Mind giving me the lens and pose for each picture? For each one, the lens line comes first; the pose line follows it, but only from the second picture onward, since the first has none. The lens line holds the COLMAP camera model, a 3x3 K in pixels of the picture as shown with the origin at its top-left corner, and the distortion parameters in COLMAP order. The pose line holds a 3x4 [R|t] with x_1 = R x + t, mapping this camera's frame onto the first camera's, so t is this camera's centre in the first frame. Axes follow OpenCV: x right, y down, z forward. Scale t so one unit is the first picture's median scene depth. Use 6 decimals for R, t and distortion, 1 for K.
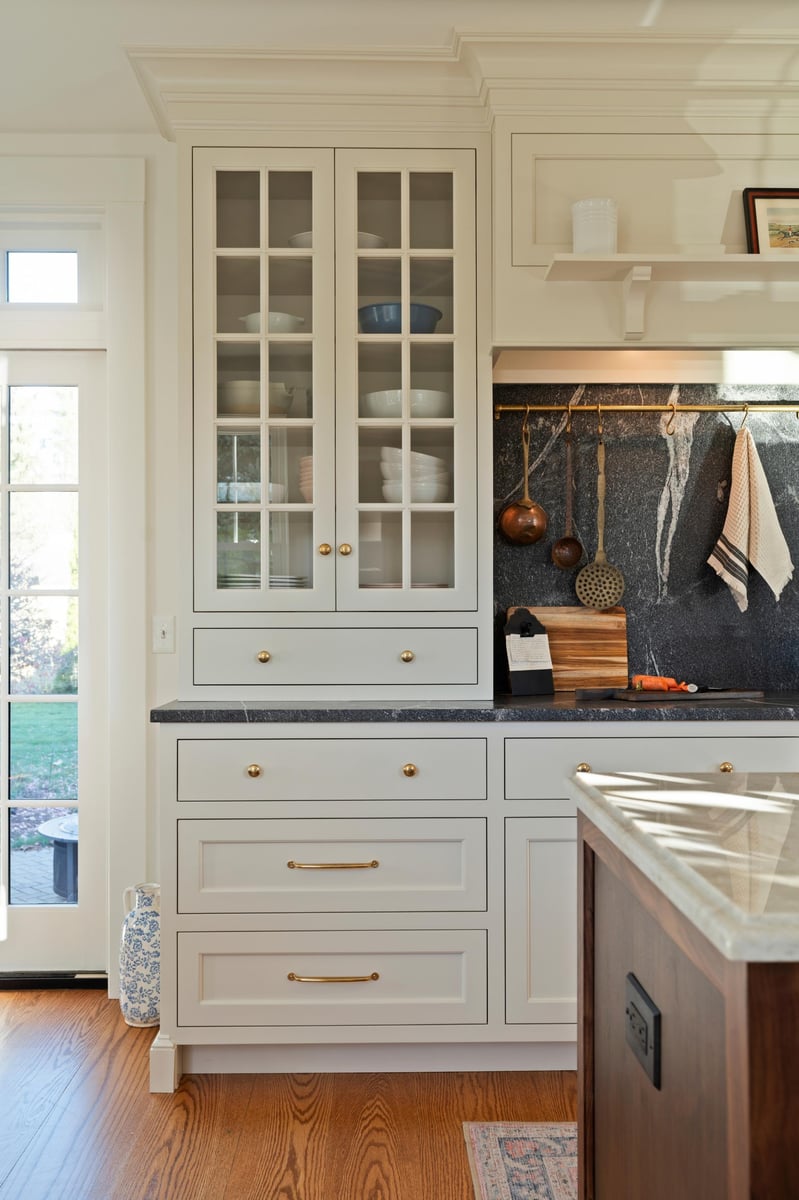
lens RADIAL K [[1052.0, 0, 389.4], [0, 1052.0, 608.0], [0, 0, 1]] dist [0.005792, -0.016356]
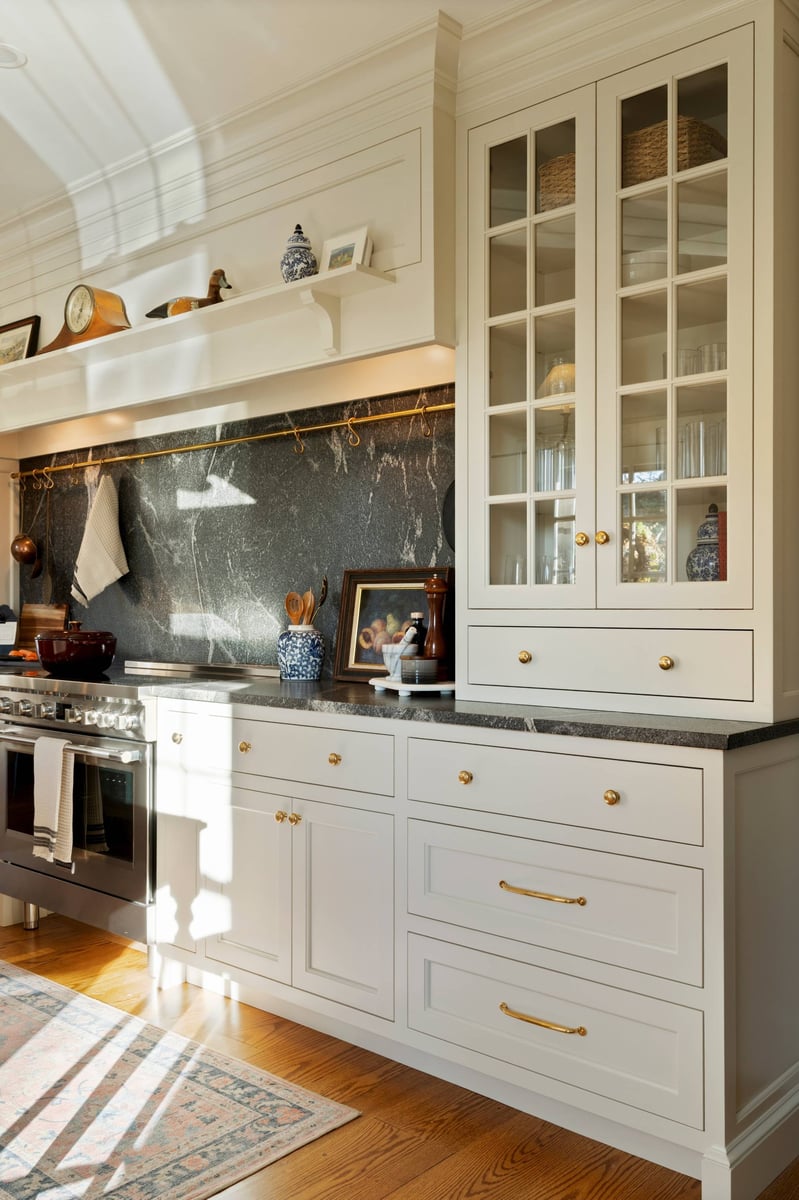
lens RADIAL K [[1052.0, 0, 399.9], [0, 1052.0, 592.8], [0, 0, 1]] dist [0.005792, -0.016356]
pose [[0.741104, -0.001769, -0.671388, 1.559259], [-0.002094, 0.999986, -0.004946, -0.010668], [0.671387, 0.005071, 0.741090, 0.234328]]
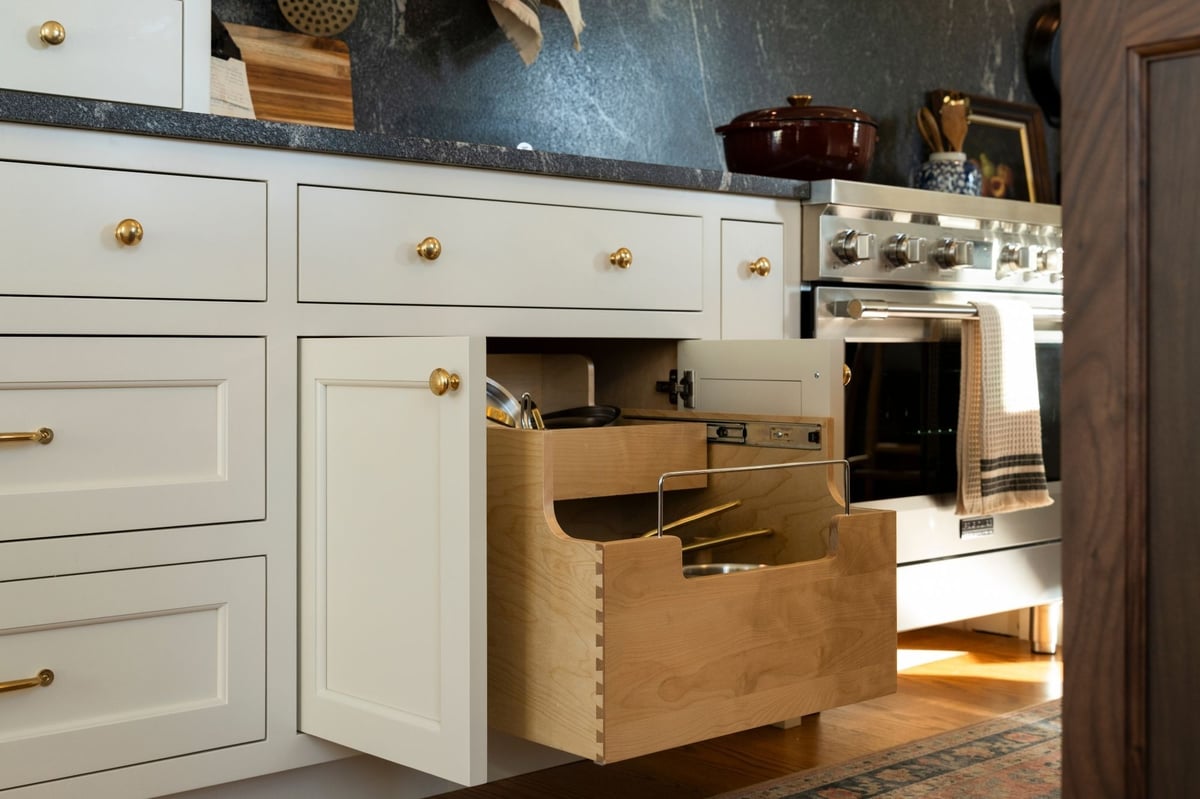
lens RADIAL K [[1568.8, 0, 625.6], [0, 1568.8, 340.6], [0, 0, 1]] dist [0.003724, 0.000000]
pose [[0.743934, 0.009880, 0.668181, -0.239102], [-0.003941, 0.999938, -0.010397, 0.172868], [-0.668242, 0.005101, 0.743926, 0.260624]]
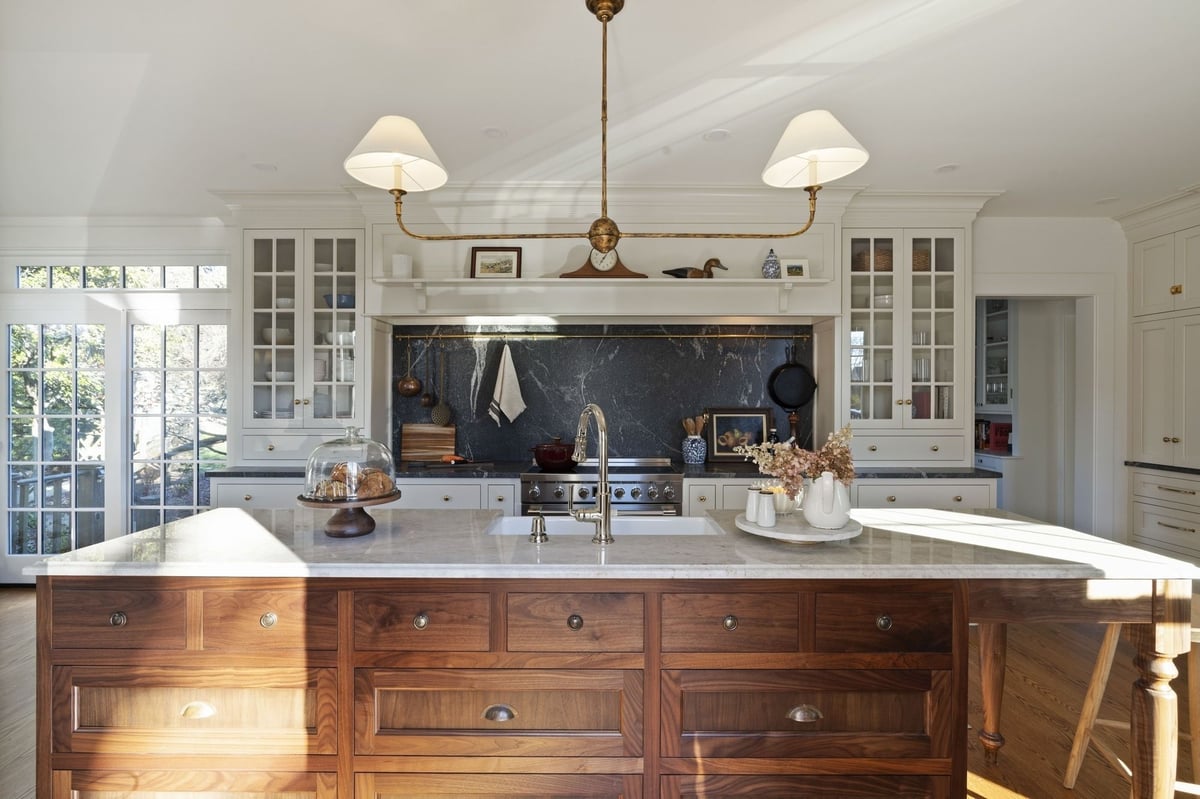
lens RADIAL K [[553.0, 0, 593.0], [0, 553.0, 398.4], [0, 0, 1]] dist [-0.019074, 0.000132]
pose [[0.999701, 0.006053, -0.023673, 0.553604], [-0.005765, 0.999909, 0.012220, -0.072660], [0.023744, -0.012080, 0.999645, -0.181273]]
